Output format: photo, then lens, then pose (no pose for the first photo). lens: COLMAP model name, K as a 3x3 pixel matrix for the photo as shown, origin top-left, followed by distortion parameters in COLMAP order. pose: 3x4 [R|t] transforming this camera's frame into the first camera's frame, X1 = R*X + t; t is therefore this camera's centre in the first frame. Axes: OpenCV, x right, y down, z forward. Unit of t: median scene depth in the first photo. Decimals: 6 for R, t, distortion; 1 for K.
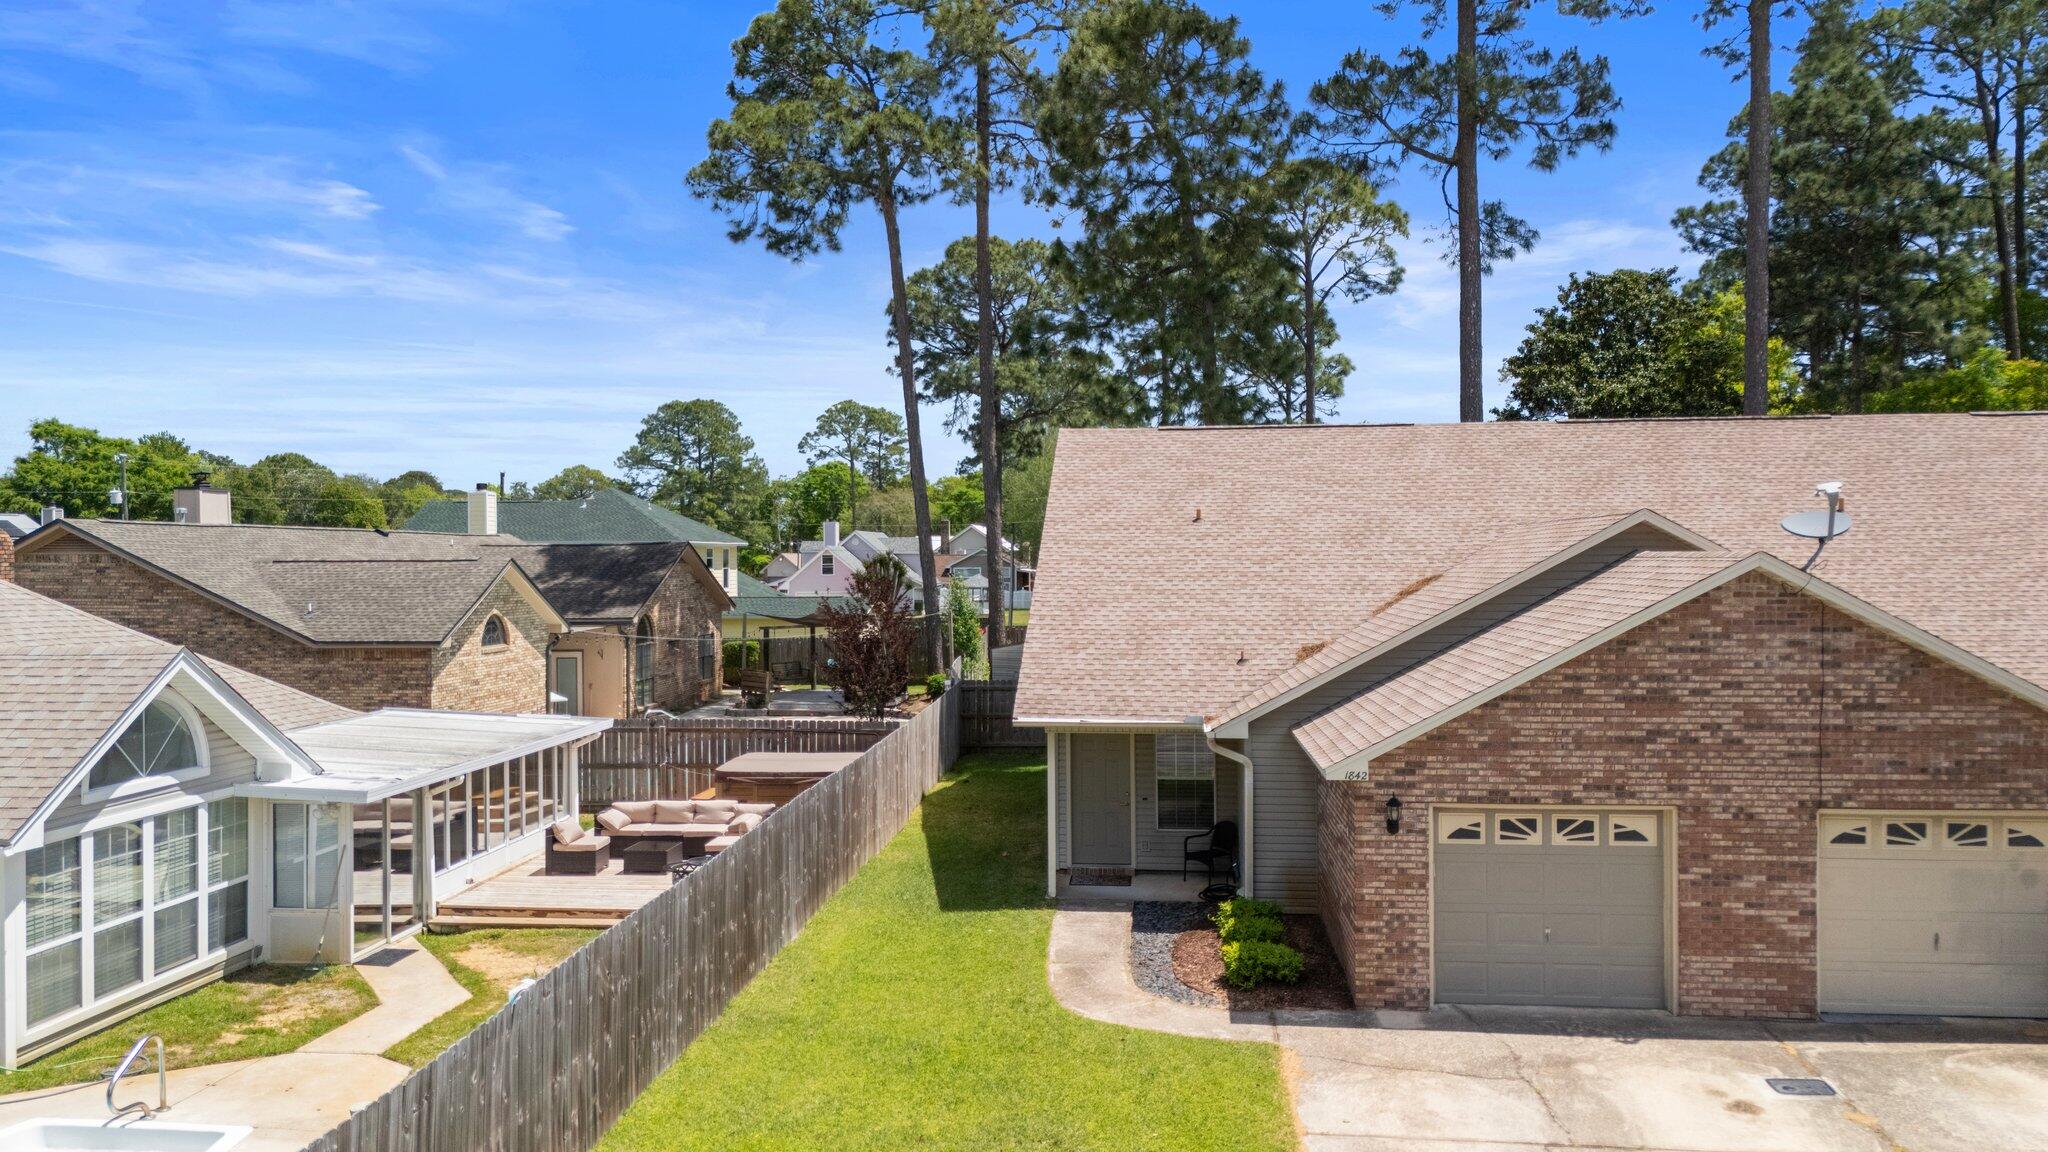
lens RADIAL K [[1507.6, 0, 1024.0], [0, 1507.6, 576.0], [0, 0, 1]] dist [0.035746, -0.001075]
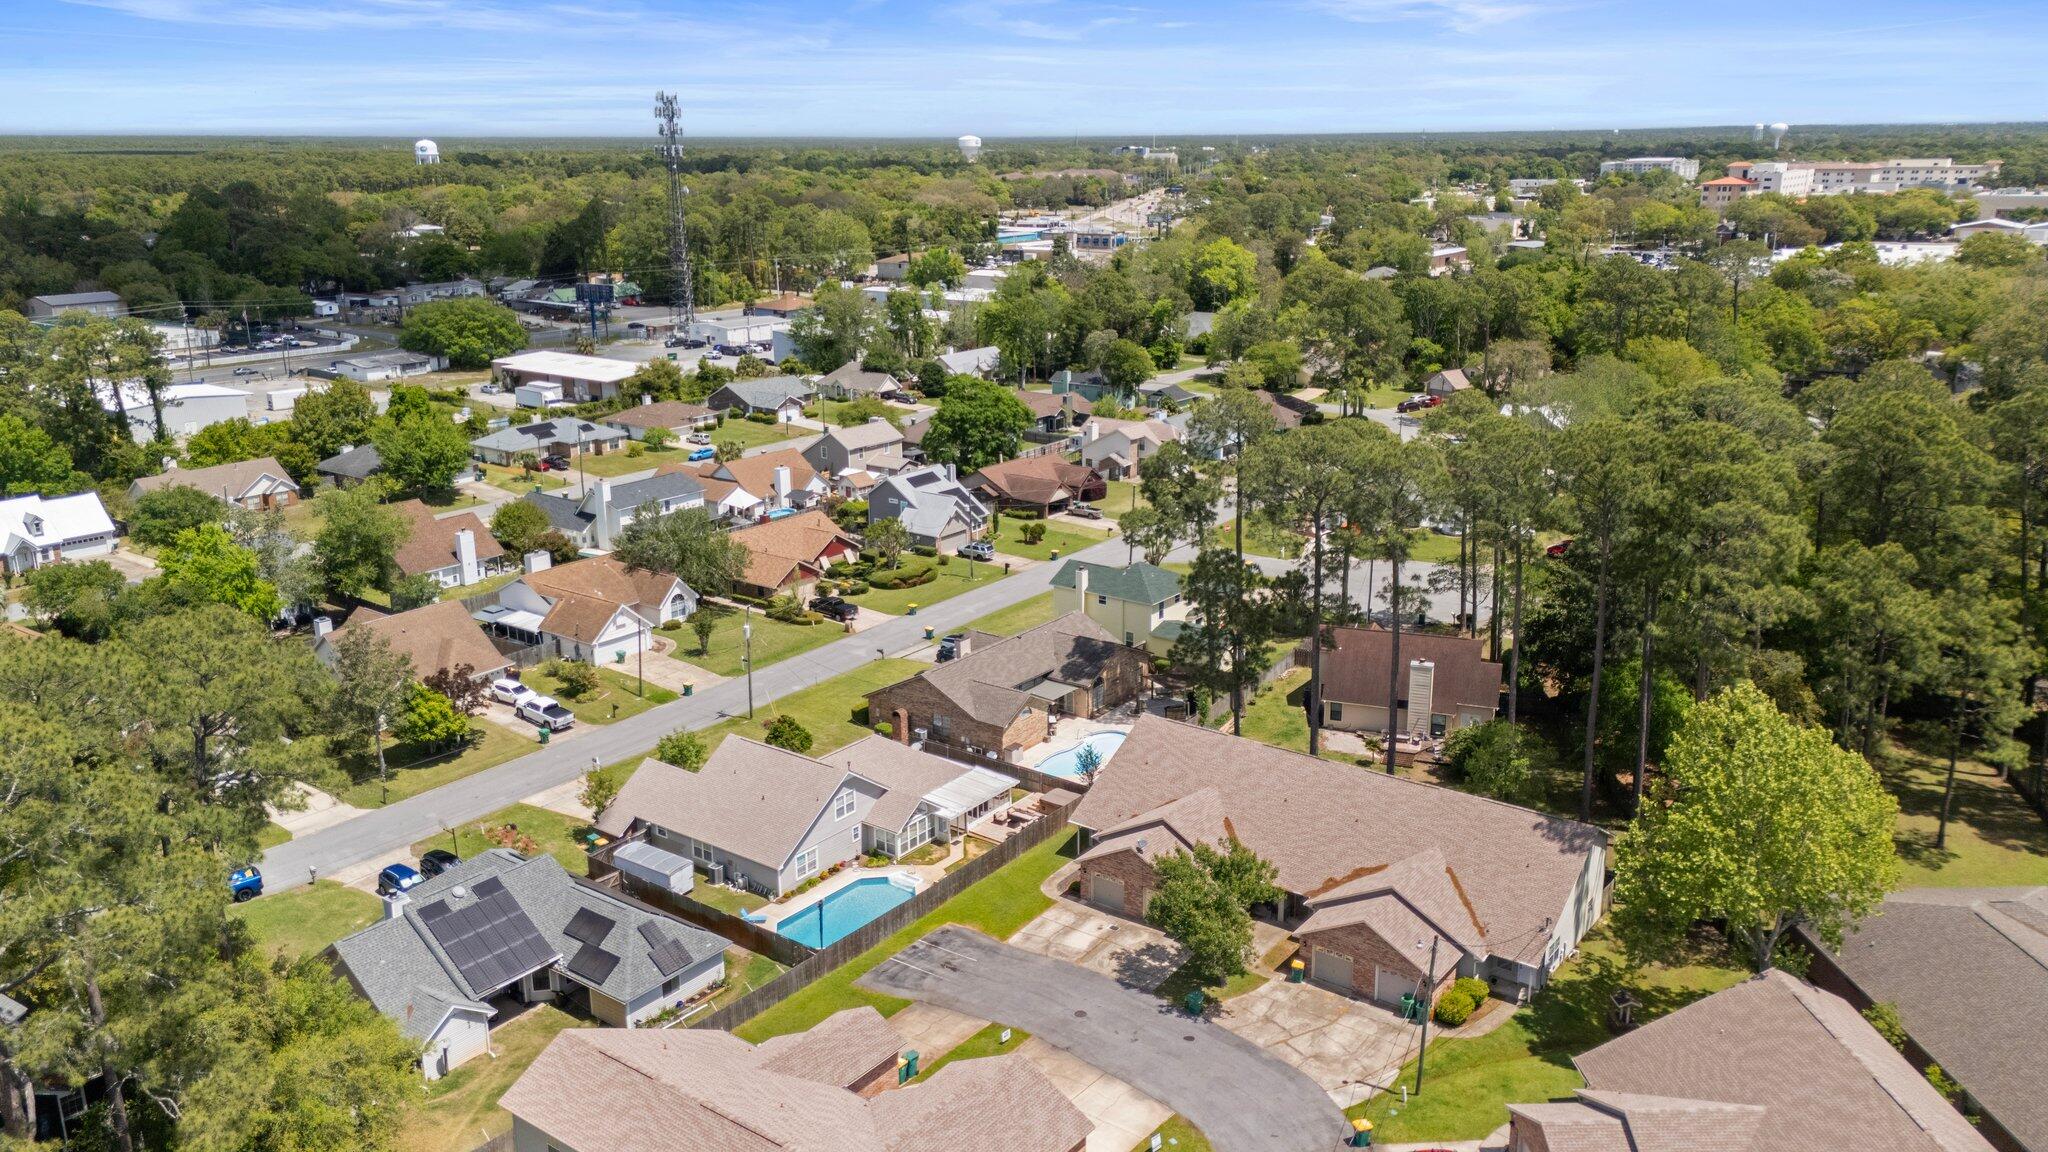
lens RADIAL K [[1485.8, 0, 1024.0], [0, 1485.8, 576.0], [0, 0, 1]] dist [0.067128, -0.054548]
pose [[0.851826, 0.139676, -0.504860, 2.541954], [-0.004546, 0.965729, 0.259513, -2.225322], [0.523806, -0.218764, 0.823268, -3.319369]]
